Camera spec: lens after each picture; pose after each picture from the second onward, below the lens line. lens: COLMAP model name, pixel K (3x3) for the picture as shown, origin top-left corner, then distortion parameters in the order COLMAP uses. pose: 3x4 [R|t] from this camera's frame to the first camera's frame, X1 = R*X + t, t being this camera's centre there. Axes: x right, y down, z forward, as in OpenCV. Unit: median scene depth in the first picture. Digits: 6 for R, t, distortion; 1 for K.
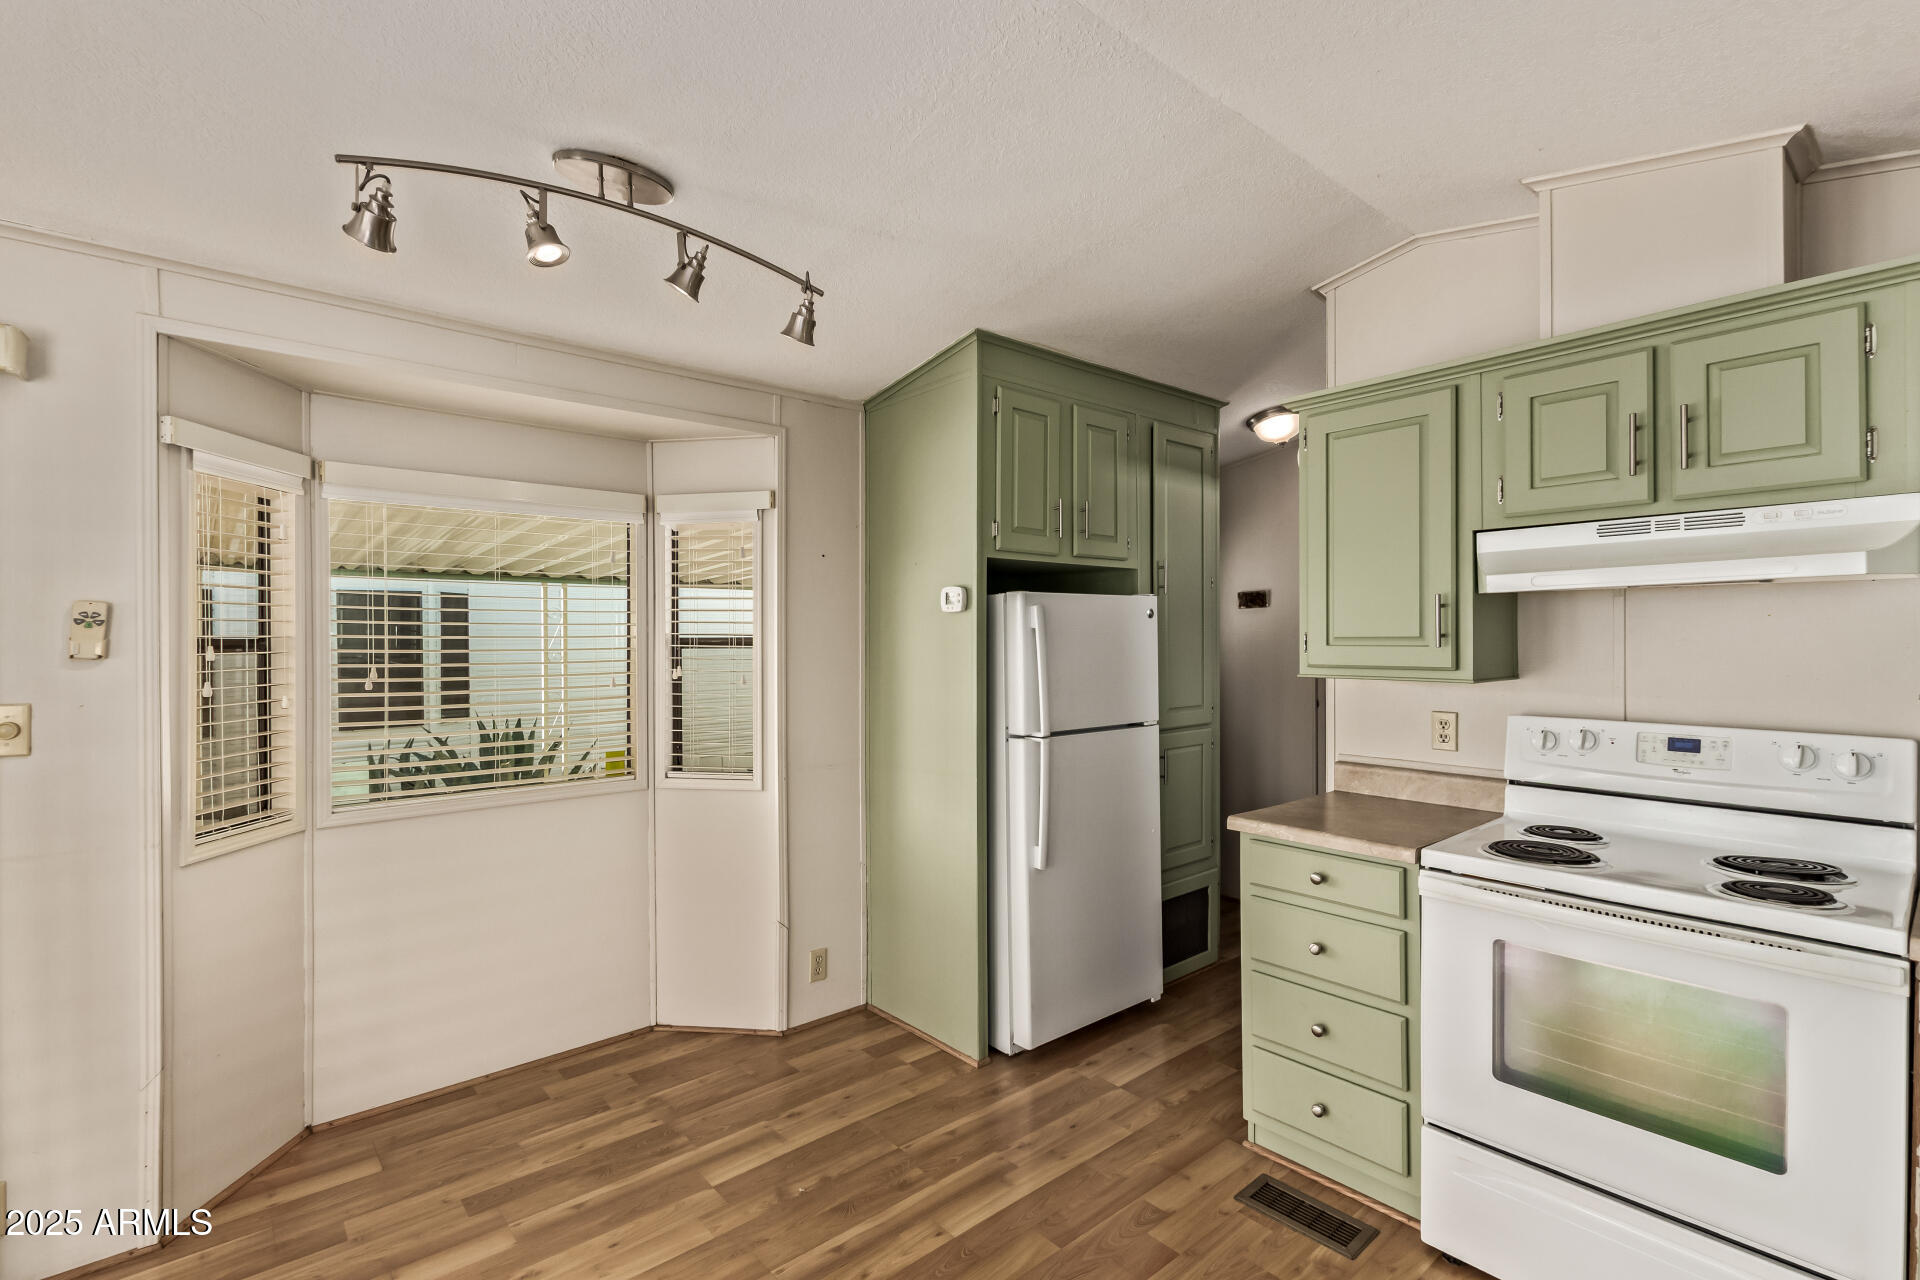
lens RADIAL K [[889.3, 0, 964.8], [0, 889.3, 640.5], [0, 0, 1]] dist [0.012257, -0.002017]
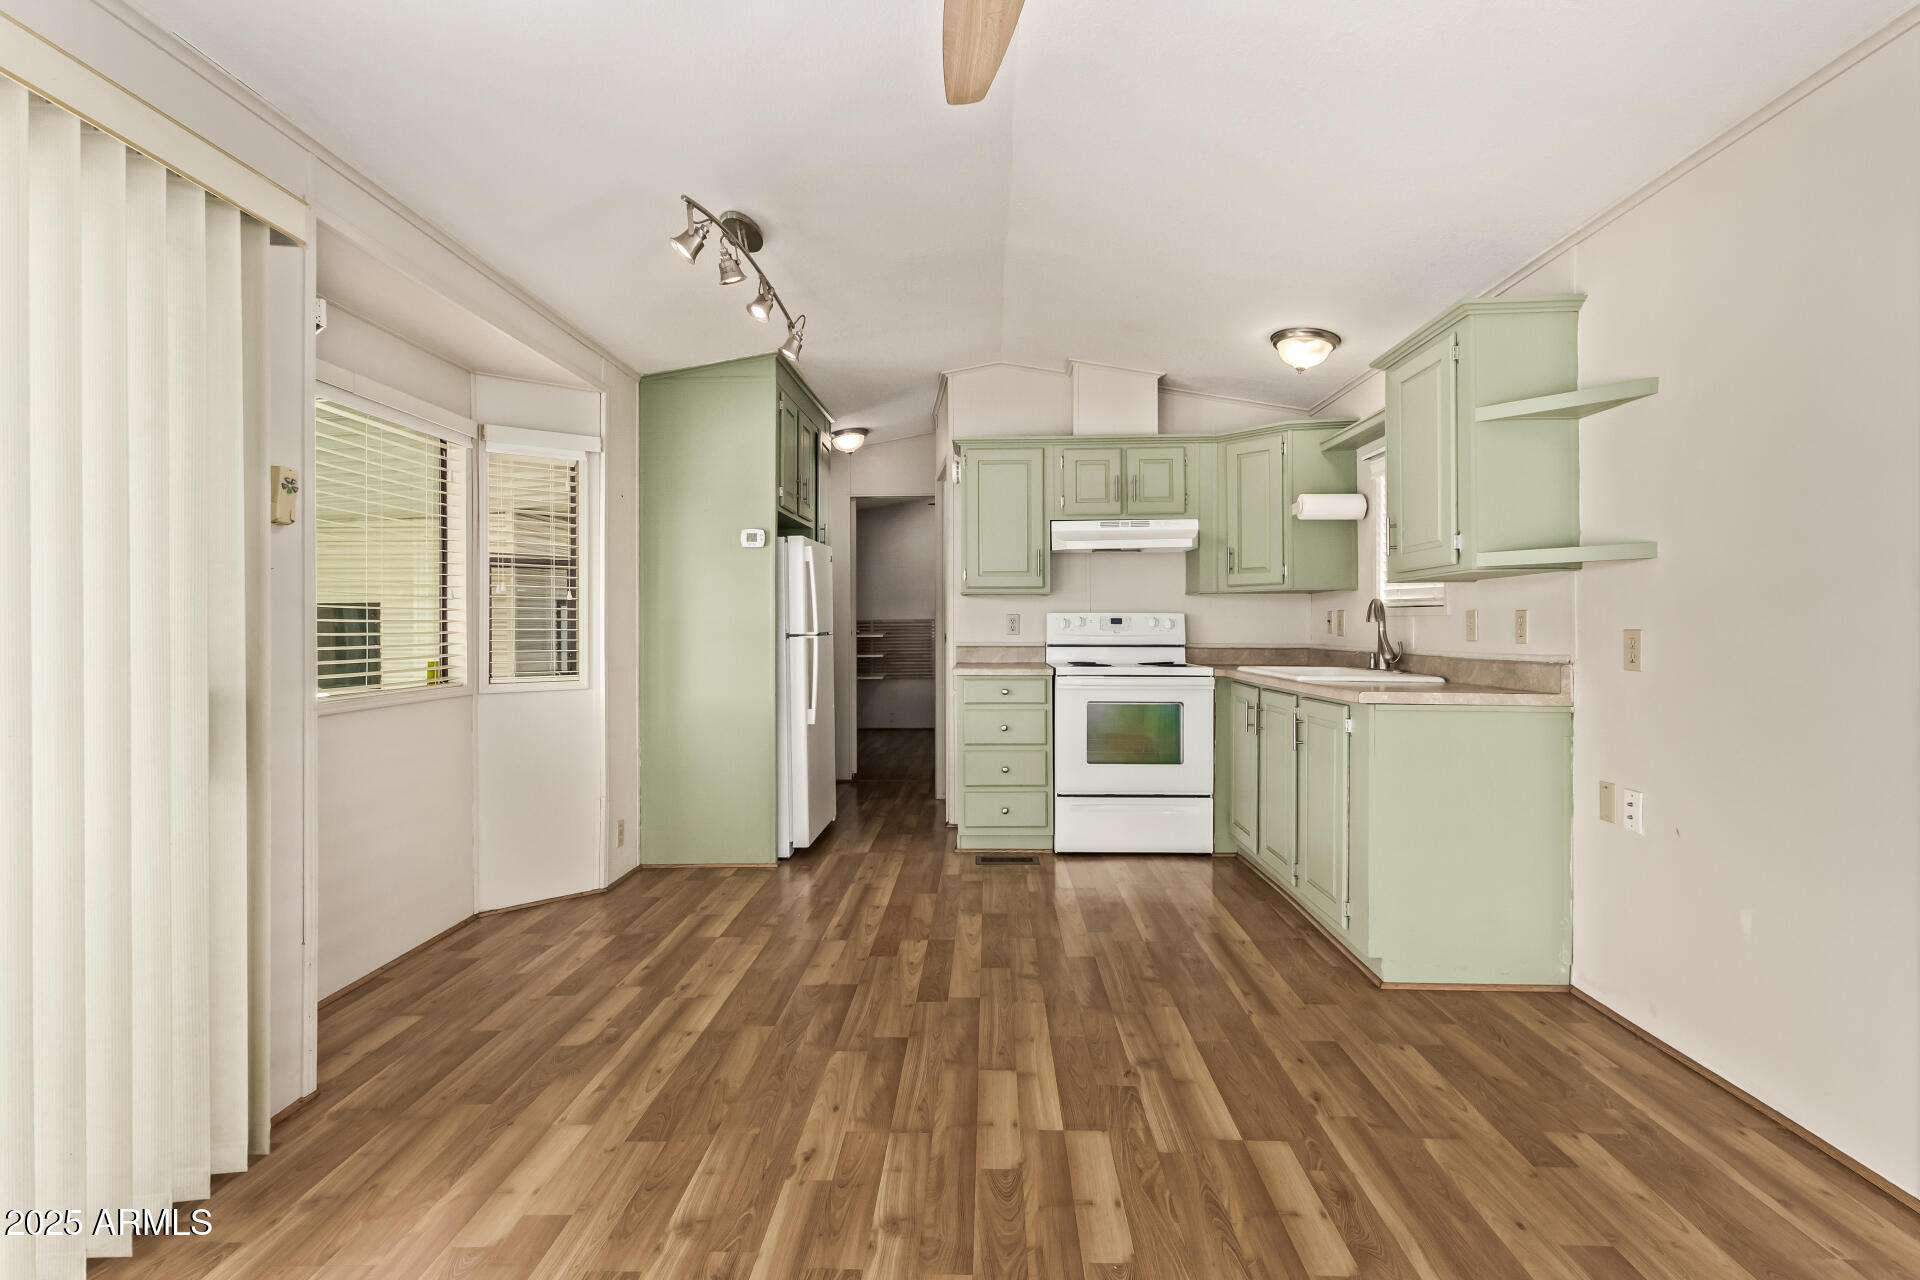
lens RADIAL K [[889.3, 0, 969.0], [0, 889.3, 616.6], [0, 0, 1]] dist [0.012257, -0.002017]
pose [[0.678904, 0.006641, 0.734197, -1.021775], [0.003905, 0.999912, -0.012655, 0.120164], [-0.734217, 0.011459, 0.678818, -0.246049]]
